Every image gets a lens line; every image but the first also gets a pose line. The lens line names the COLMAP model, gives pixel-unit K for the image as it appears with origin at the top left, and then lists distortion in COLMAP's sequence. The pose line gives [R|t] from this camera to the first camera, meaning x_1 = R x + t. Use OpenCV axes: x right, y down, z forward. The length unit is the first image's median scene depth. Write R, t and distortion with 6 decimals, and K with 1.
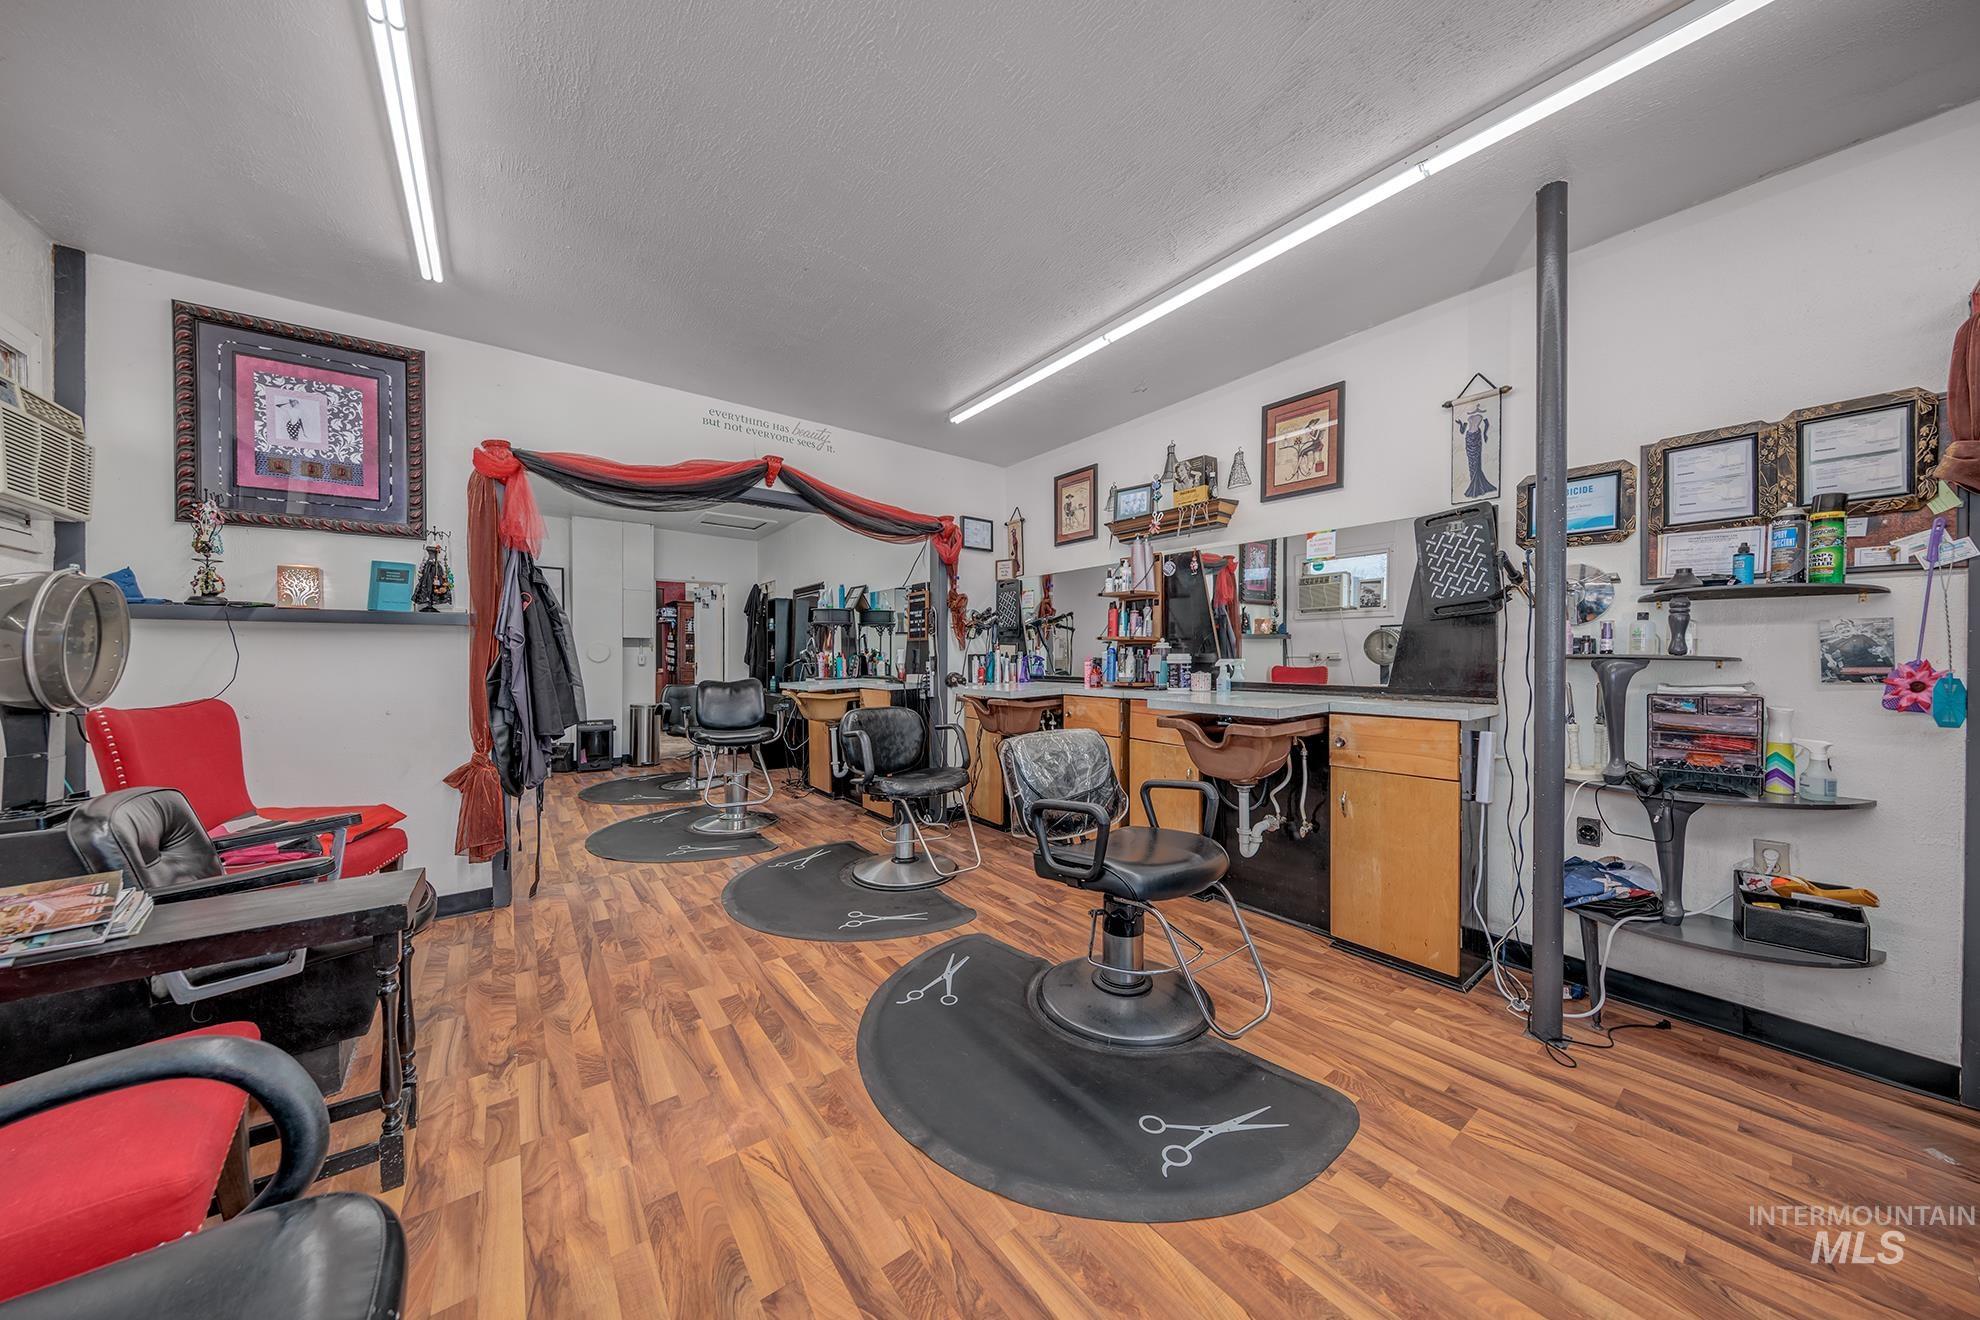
lens RADIAL K [[631.5, 0, 990.0], [0, 631.5, 660.0], [0, 0, 1]] dist [0.000236, 0.000015]
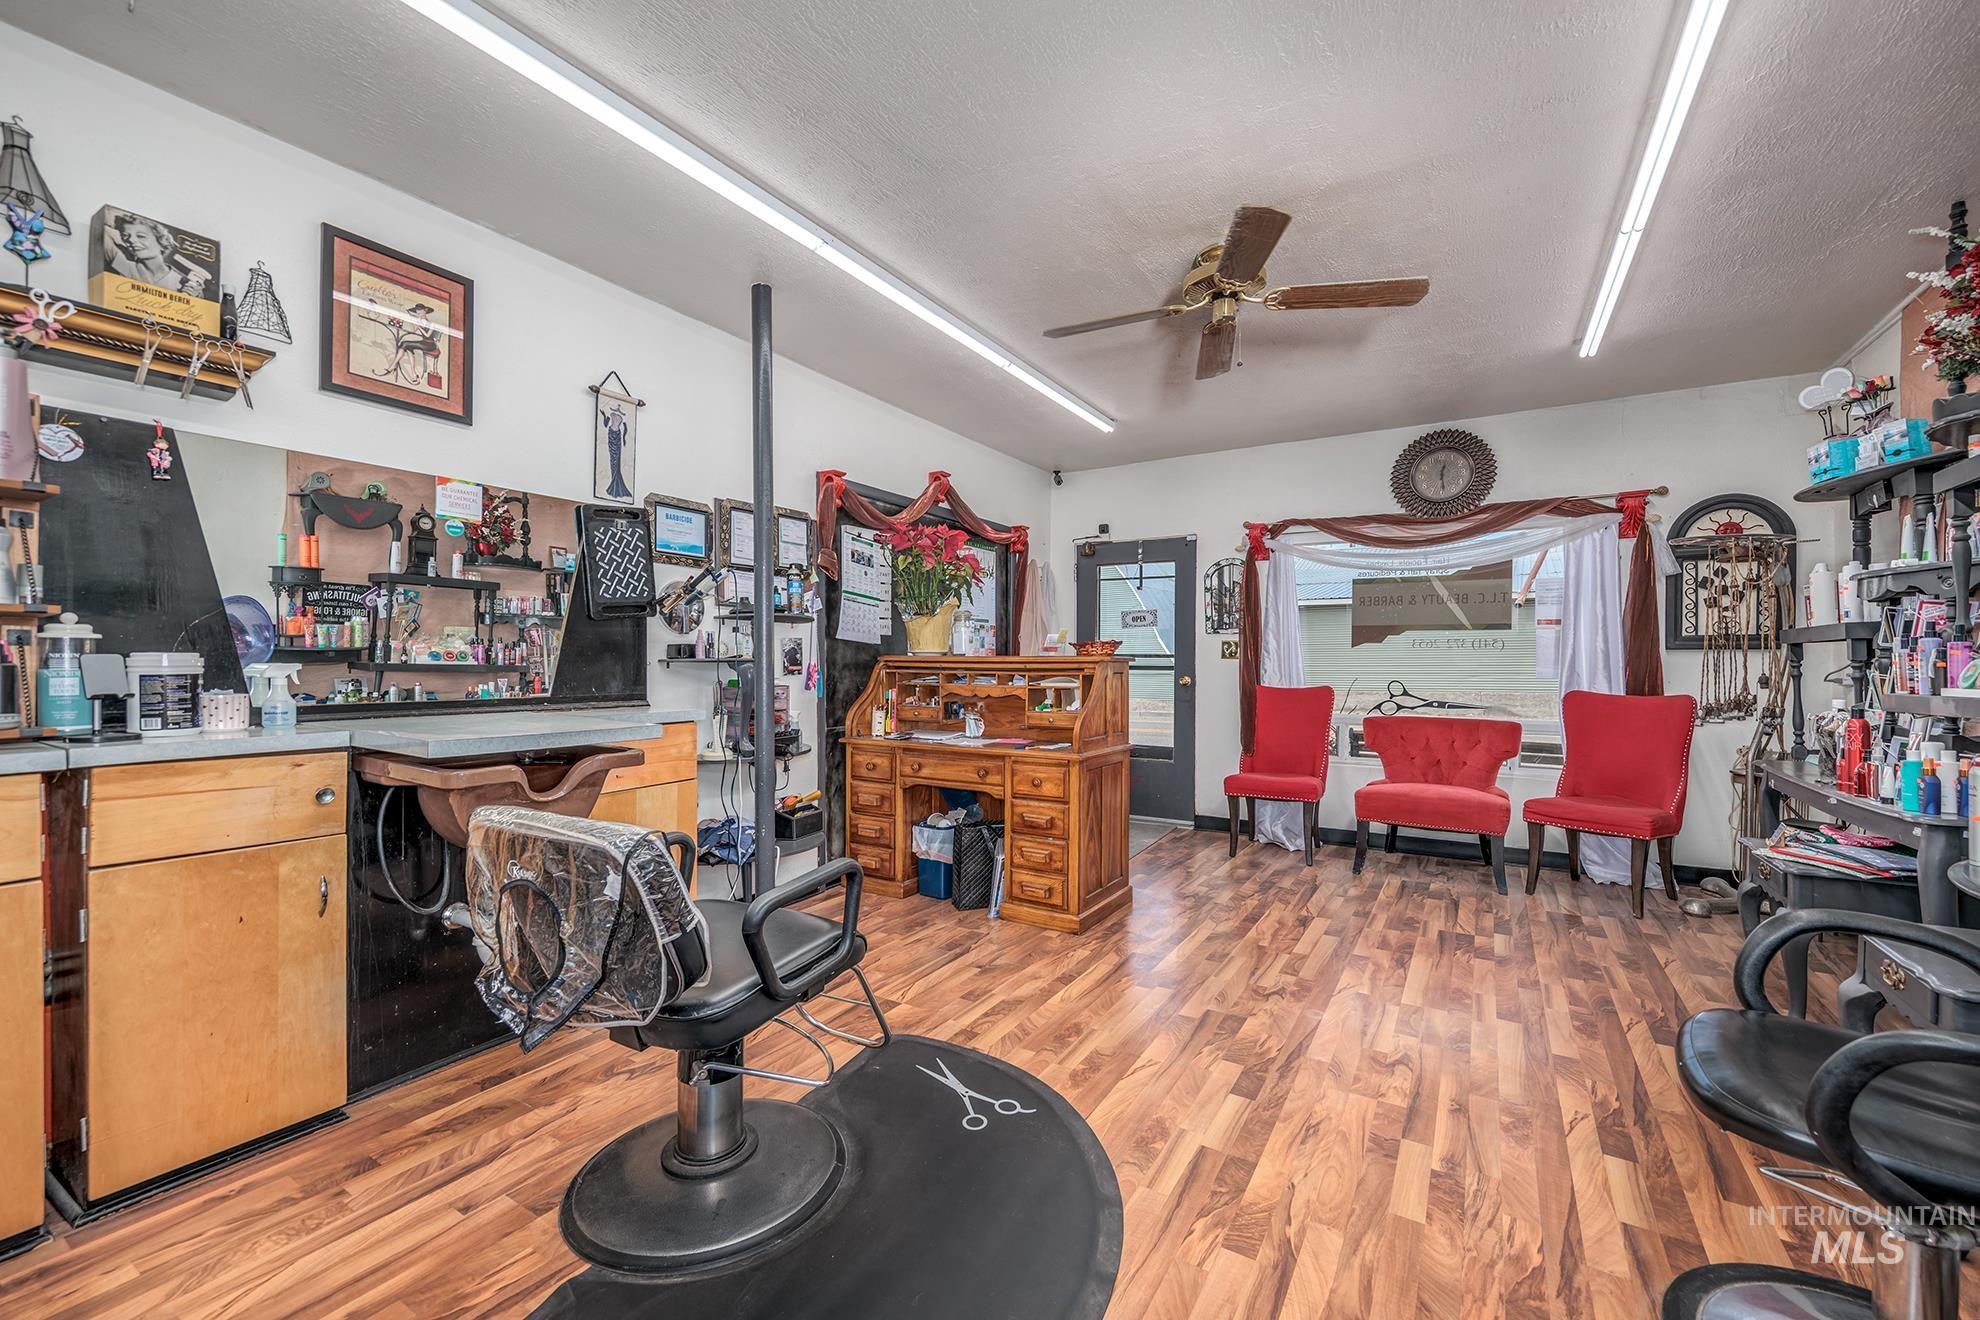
lens RADIAL K [[788.5, 0, 990.0], [0, 788.5, 660.0], [0, 0, 1]] dist [0.014574, -0.000077]
pose [[-0.344689, -0.000665, 0.938717, -0.594056], [0.003131, 0.999993, 0.001858, -0.005351], [-0.938712, 0.003579, -0.344684, 0.888896]]
